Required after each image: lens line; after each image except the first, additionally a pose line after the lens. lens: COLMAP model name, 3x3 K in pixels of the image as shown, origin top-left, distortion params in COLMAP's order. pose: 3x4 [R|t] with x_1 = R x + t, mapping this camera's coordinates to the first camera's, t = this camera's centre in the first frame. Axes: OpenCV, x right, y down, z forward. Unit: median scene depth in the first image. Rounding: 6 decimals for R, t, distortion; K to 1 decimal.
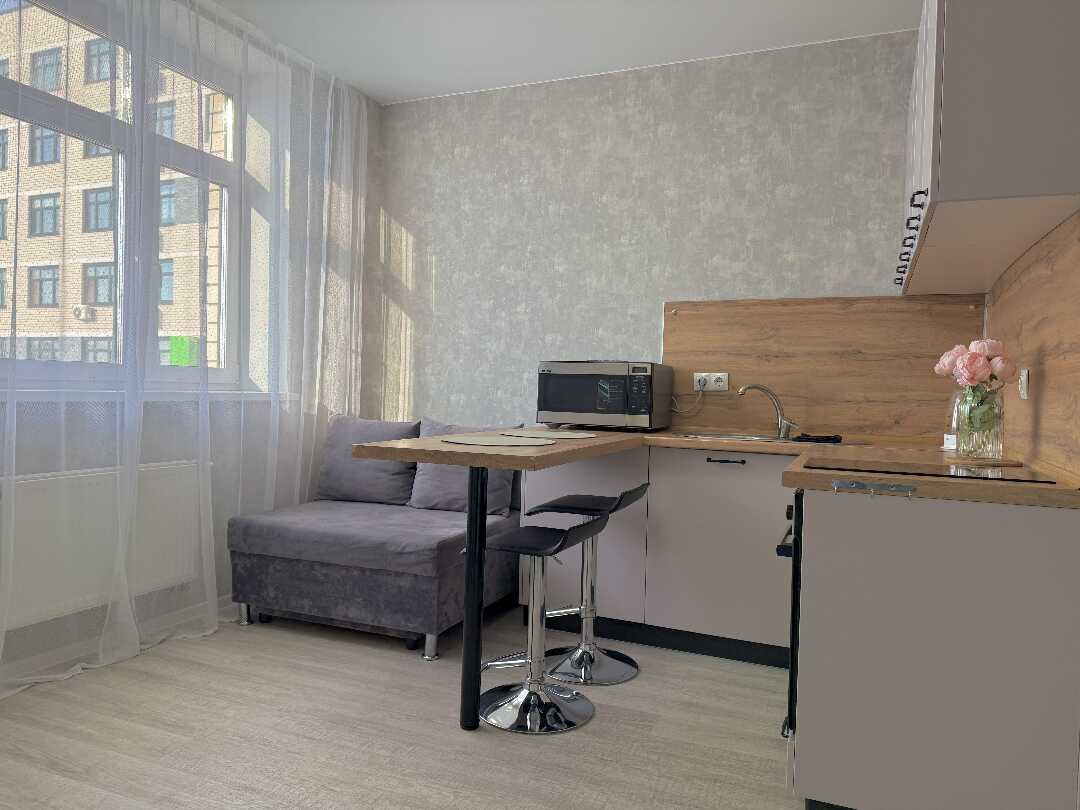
lens RADIAL K [[764.0, 0, 528.2], [0, 764.0, 406.9], [0, 0, 1]] dist [0.057041, -0.081168]
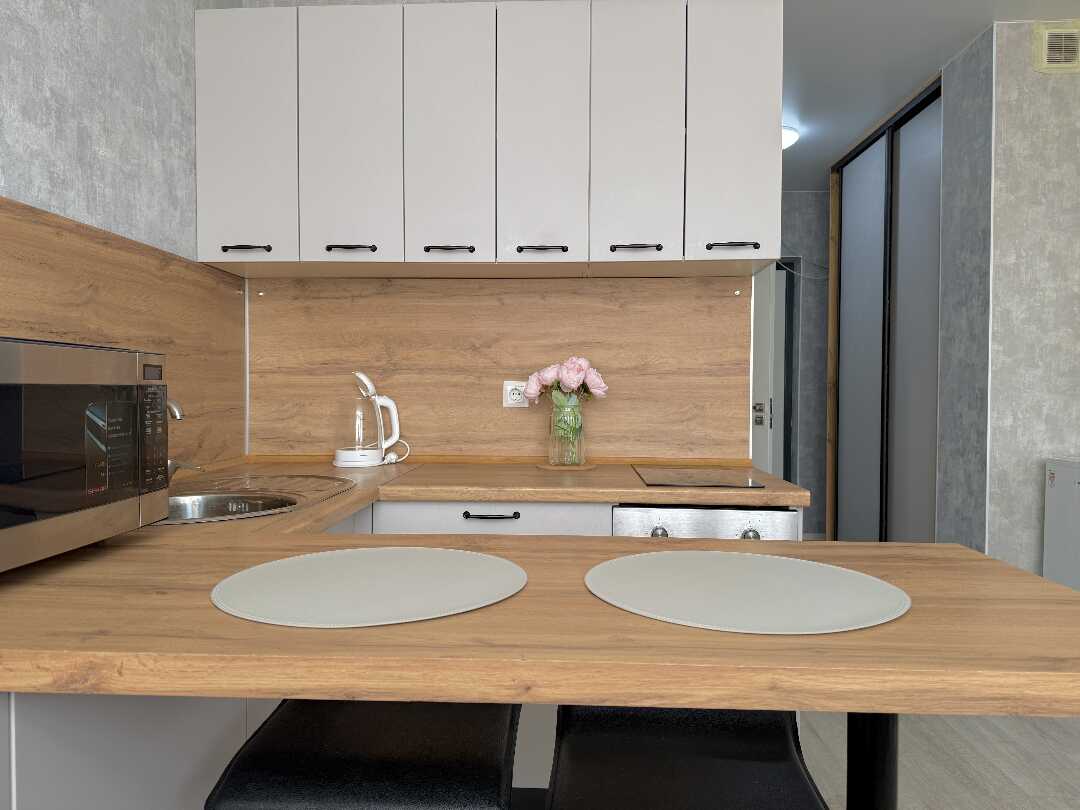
lens RADIAL K [[764.0, 0, 528.2], [0, 764.0, 406.9], [0, 0, 1]] dist [0.057041, -0.081168]
pose [[-0.354495, -0.052636, 0.933575, -0.270053], [0.005086, 0.998291, 0.058217, -0.052119], [-0.935044, 0.025386, -0.353621, 0.944370]]
